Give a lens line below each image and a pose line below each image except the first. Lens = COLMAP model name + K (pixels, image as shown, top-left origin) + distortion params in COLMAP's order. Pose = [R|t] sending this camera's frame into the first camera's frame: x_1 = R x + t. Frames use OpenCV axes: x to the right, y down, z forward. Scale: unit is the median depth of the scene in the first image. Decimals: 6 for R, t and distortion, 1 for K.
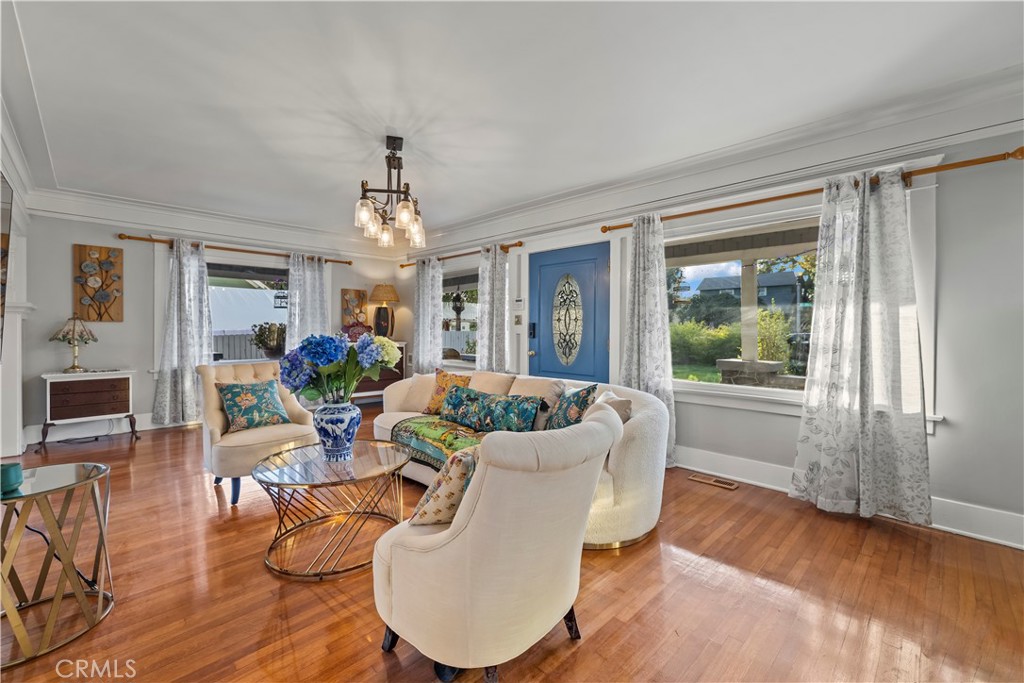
lens RADIAL K [[429.8, 0, 506.6], [0, 429.8, 333.4], [0, 0, 1]] dist [-0.001311, -0.000158]
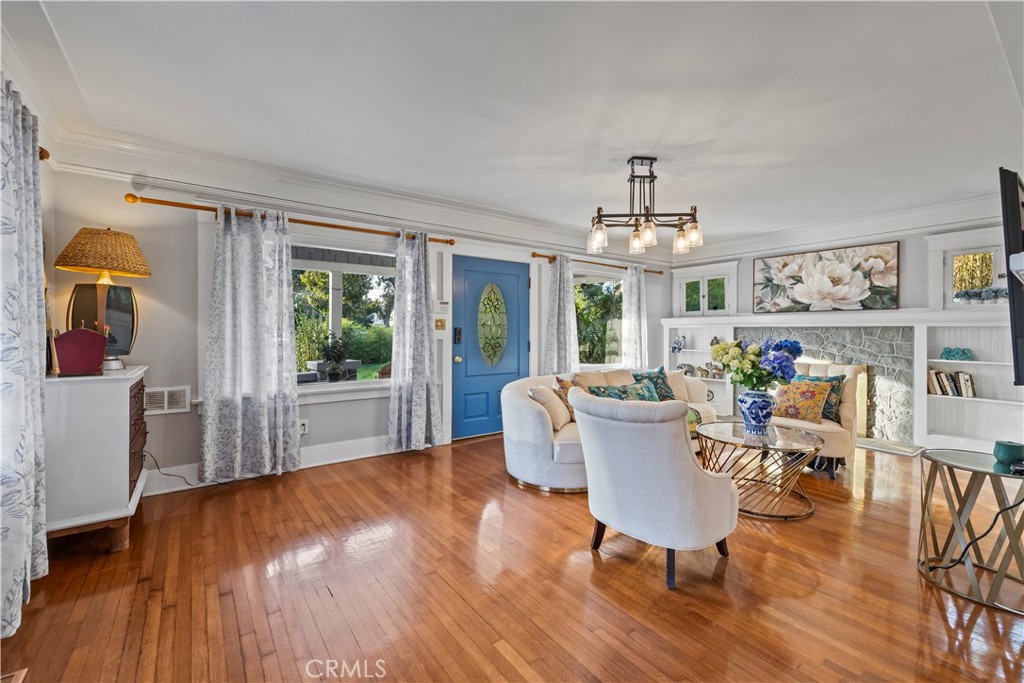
lens RADIAL K [[429.8, 0, 506.6], [0, 429.8, 333.4], [0, 0, 1]] dist [-0.001311, -0.000158]
pose [[0.136174, -0.009115, 0.990643, -0.897918], [0.013195, 0.999886, 0.007386, -0.017661], [-0.990597, 0.012066, 0.136278, 0.783574]]
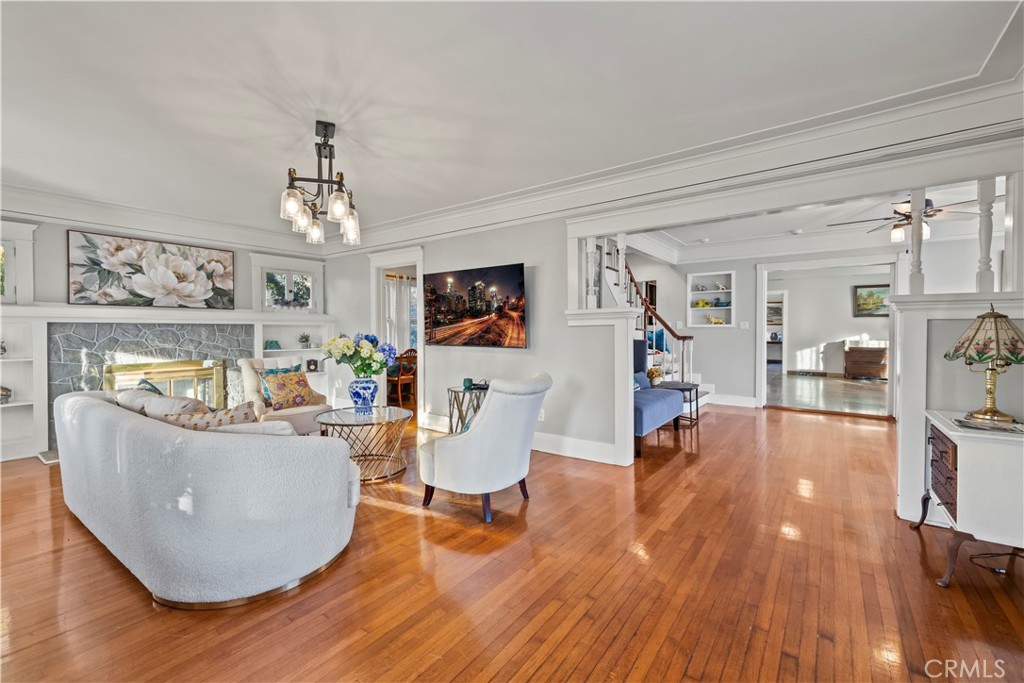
lens RADIAL K [[429.8, 0, 506.6], [0, 429.8, 333.4], [0, 0, 1]] dist [-0.001311, -0.000158]
pose [[-0.986553, -0.001060, -0.163438, -0.325597], [-0.004865, 0.999726, 0.022879, -0.020042], [0.163369, 0.023366, -0.986288, 1.300047]]
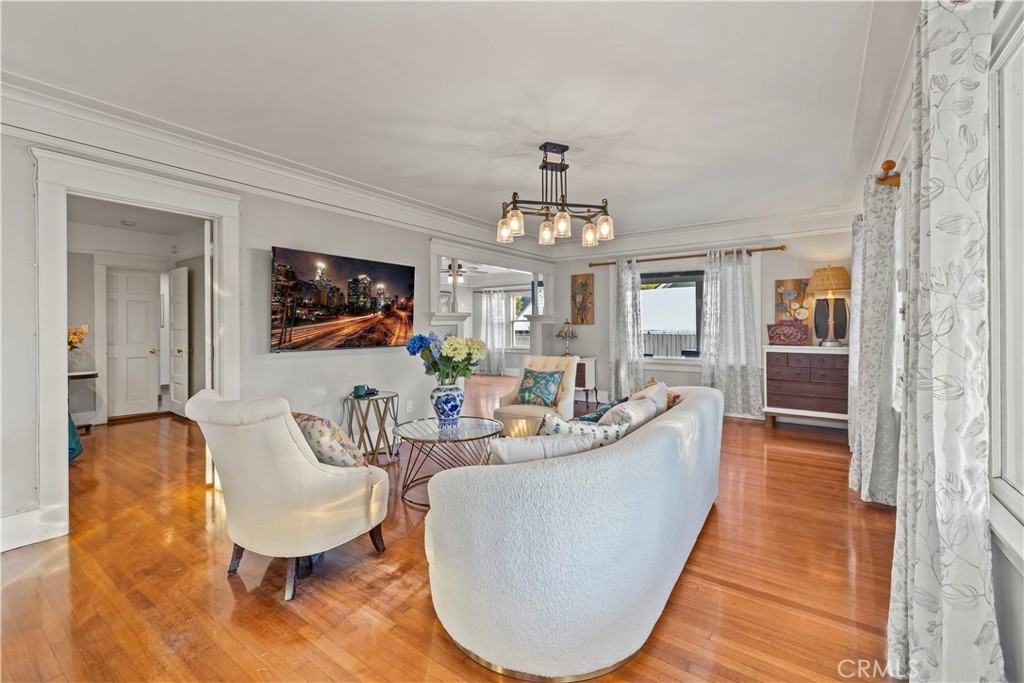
lens RADIAL K [[437.6, 0, 509.6], [0, 437.6, 328.2], [0, 0, 1]] dist [-0.000601, -0.000042]
pose [[0.172323, -0.004333, -0.985031, 0.488173], [-0.006679, 0.999962, -0.005567, -0.004573], [0.985018, 0.007538, 0.172287, 0.473014]]
